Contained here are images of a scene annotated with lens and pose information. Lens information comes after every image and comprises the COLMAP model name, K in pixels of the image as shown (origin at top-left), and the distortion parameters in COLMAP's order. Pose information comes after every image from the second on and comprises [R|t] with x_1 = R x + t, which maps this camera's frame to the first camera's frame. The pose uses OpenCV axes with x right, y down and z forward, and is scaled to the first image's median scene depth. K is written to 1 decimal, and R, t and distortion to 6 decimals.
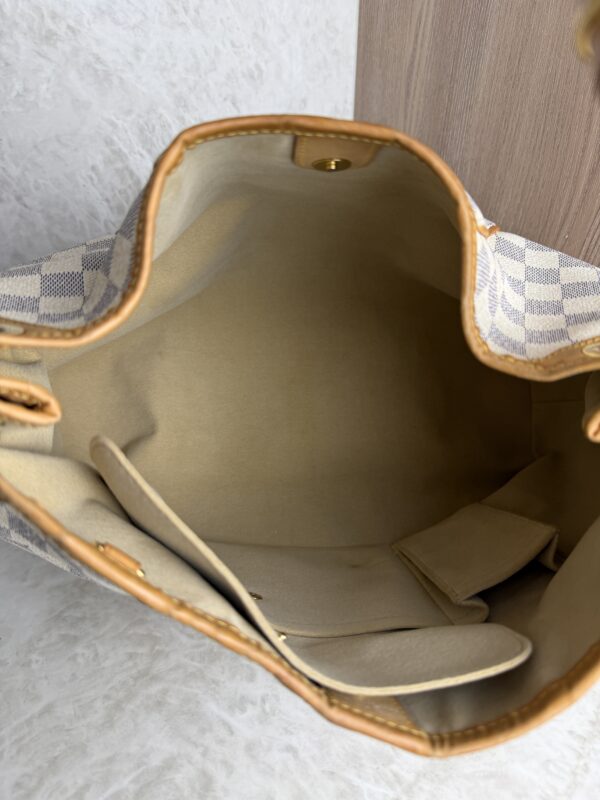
lens RADIAL K [[583.0, 0, 301.7], [0, 583.0, 398.1], [0, 0, 1]] dist [-0.026772, -0.000061]
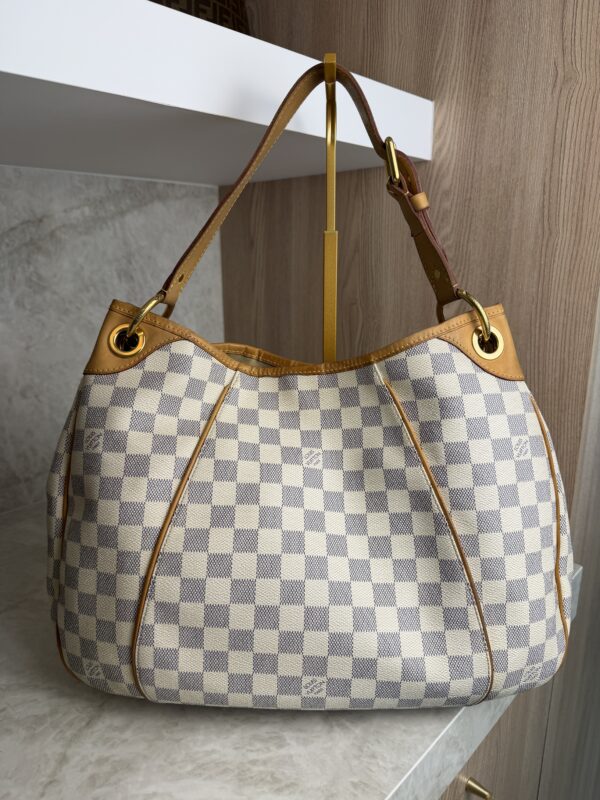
lens RADIAL K [[564.5, 0, 301.8], [0, 564.5, 398.1], [0, 0, 1]] dist [-0.003877, -0.008837]
pose [[0.955858, -0.068652, 0.285697, -0.317061], [0.185582, 0.894893, -0.405864, 0.642990], [-0.227805, 0.440969, 0.868131, -0.811139]]
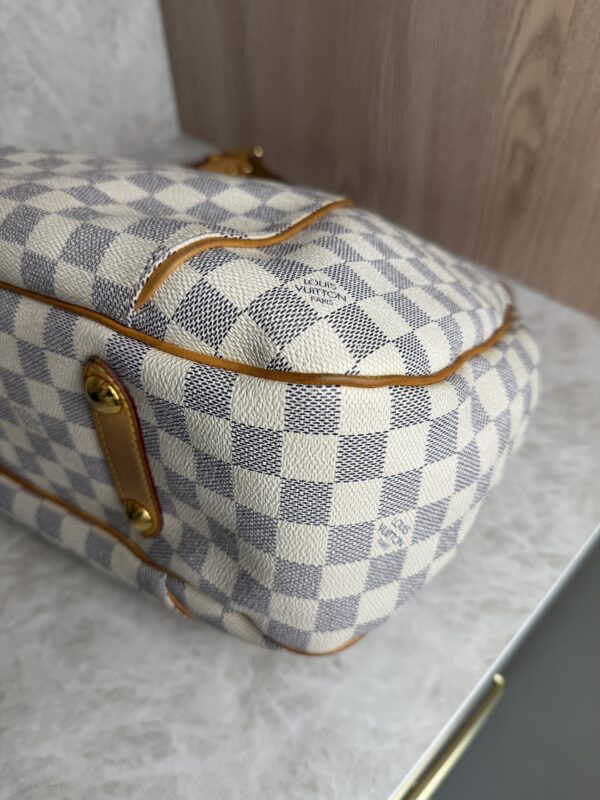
lens RADIAL K [[586.1, 0, 300.0], [0, 586.1, 400.0], [0, 0, 1]] dist [-0.052544, -0.000452]
pose [[0.969228, -0.193499, 0.152165, 0.073486], [0.177684, 0.977743, 0.111563, 0.325581], [-0.170366, -0.081092, 0.982038, -0.153301]]
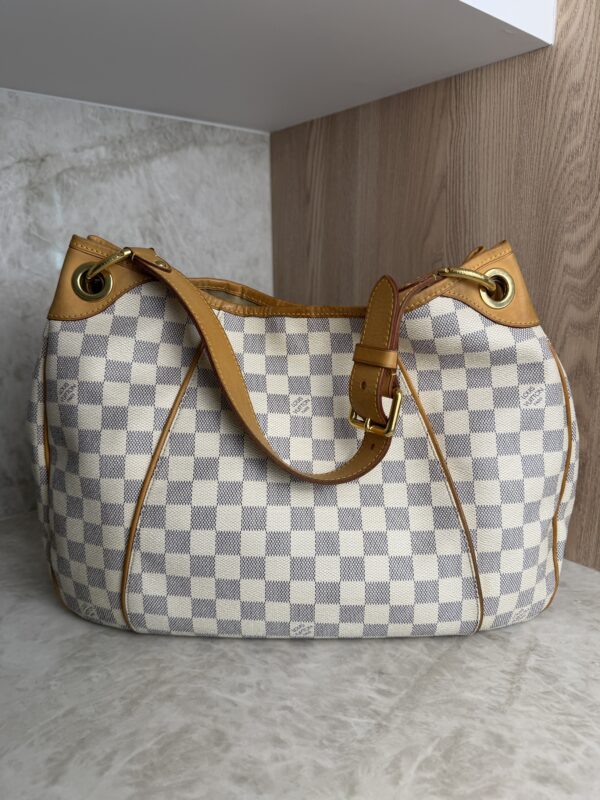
lens RADIAL K [[572.5, 0, 301.8], [0, 572.5, 396.9], [0, 0, 1]] dist [-0.017240, 0.000569]
pose [[0.986165, -0.043621, 0.159926, -0.131523], [0.112721, 0.883839, -0.454008, 0.508754], [-0.121544, 0.465754, 0.876527, -0.303297]]
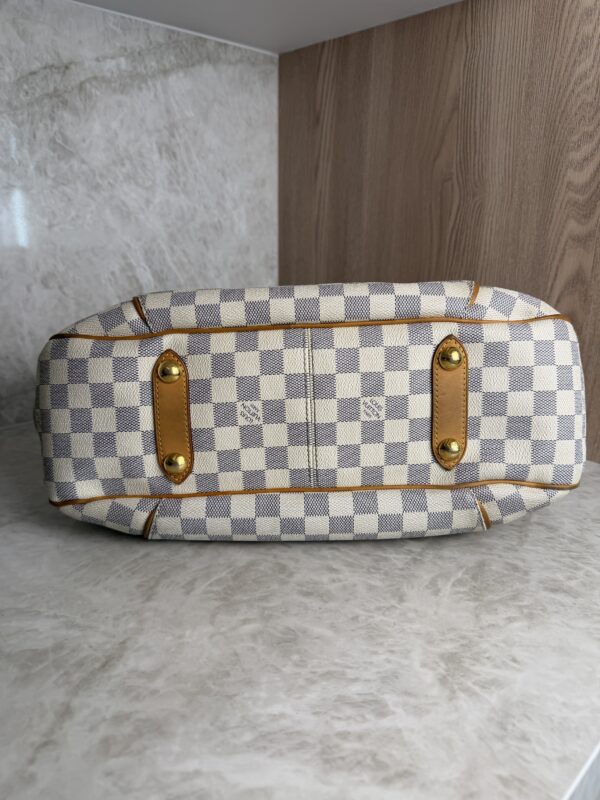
lens RADIAL K [[572.5, 0, 301.8], [0, 572.5, 396.9], [0, 0, 1]] dist [-0.017240, 0.000569]
pose [[0.974603, -0.051059, 0.218042, -0.333994], [0.131686, 0.918198, -0.373592, 0.682282], [-0.181130, 0.392817, 0.901603, -0.335653]]
